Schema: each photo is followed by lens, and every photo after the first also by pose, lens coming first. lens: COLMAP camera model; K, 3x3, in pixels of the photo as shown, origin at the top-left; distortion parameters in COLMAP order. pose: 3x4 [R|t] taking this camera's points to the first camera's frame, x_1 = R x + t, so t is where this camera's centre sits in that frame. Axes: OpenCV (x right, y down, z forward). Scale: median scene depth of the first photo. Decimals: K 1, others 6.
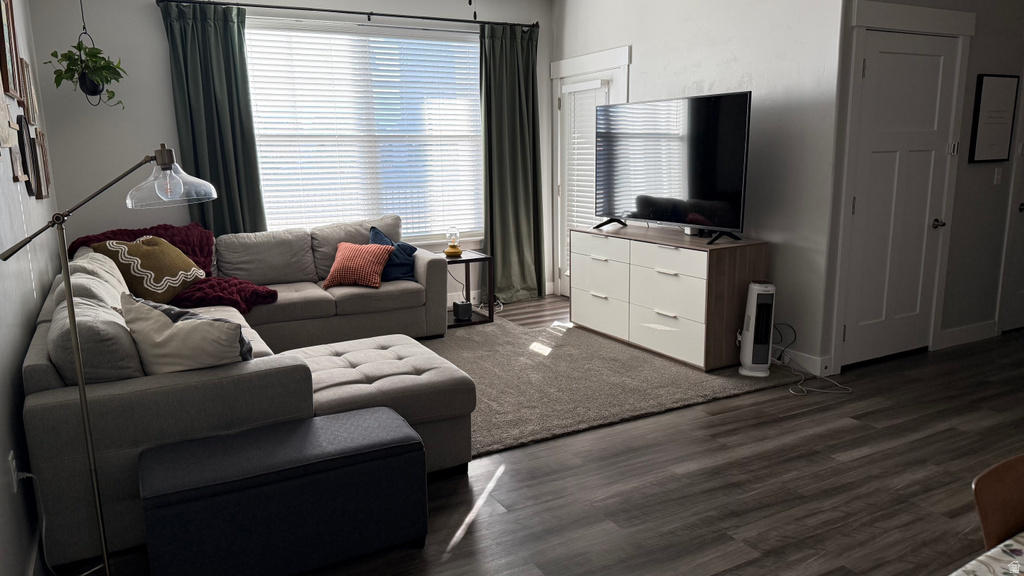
lens RADIAL K [[712.0, 0, 514.2], [0, 712.0, 288.6], [0, 0, 1]] dist [0.027564, -0.040552]
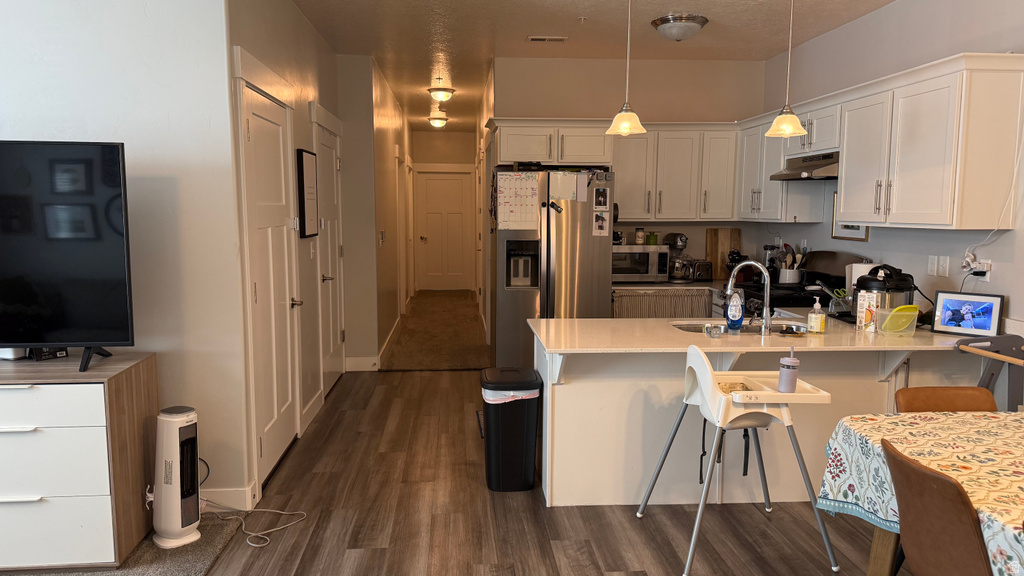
lens RADIAL K [[712.0, 0, 507.6], [0, 712.0, 288.3], [0, 0, 1]] dist [0.027564, -0.040552]
pose [[0.406792, -0.083591, 0.909688, -0.132948], [0.163159, 0.986441, 0.017683, -0.074203], [-0.898832, 0.141230, 0.414915, 0.329106]]
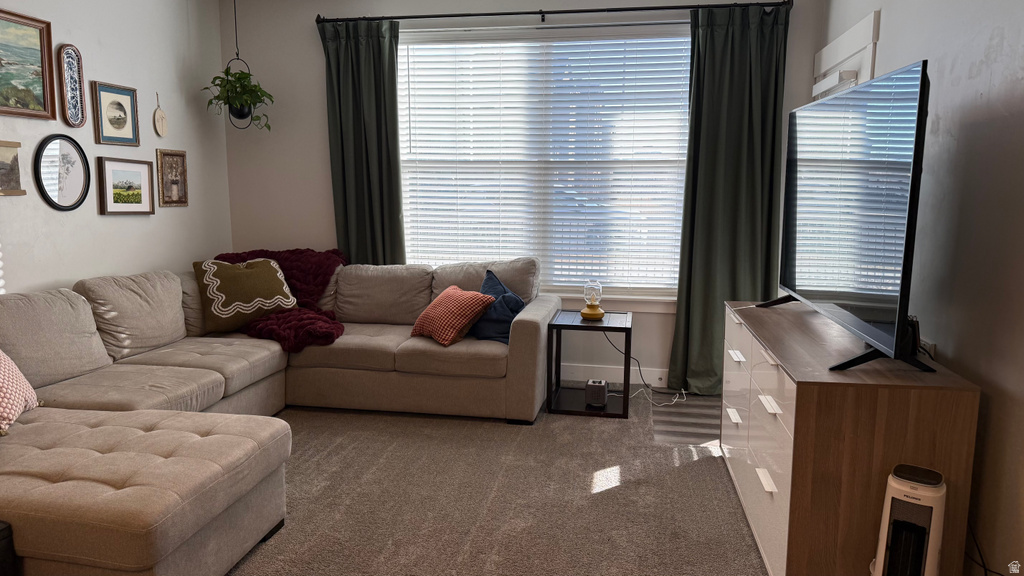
lens RADIAL K [[712.0, 0, 506.1], [0, 712.0, 293.3], [0, 0, 1]] dist [0.027564, -0.040552]
pose [[0.783267, 0.115867, -0.610793, 0.343411], [-0.139406, 0.990194, 0.009068, -0.077272], [0.605854, 0.078045, 0.791739, 0.399297]]
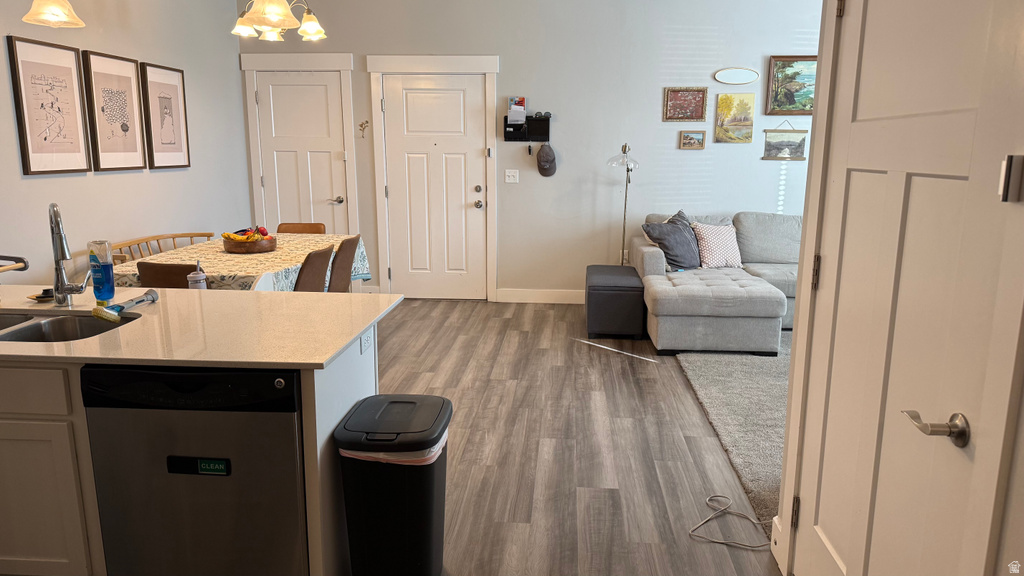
lens RADIAL K [[712.0, 0, 509.7], [0, 712.0, 288.5], [0, 0, 1]] dist [0.027564, -0.040552]
pose [[-0.546038, 0.177473, -0.818747, 0.844624], [-0.156559, 0.938470, 0.307837, -0.190715], [0.823002, 0.296273, -0.484655, 0.895363]]
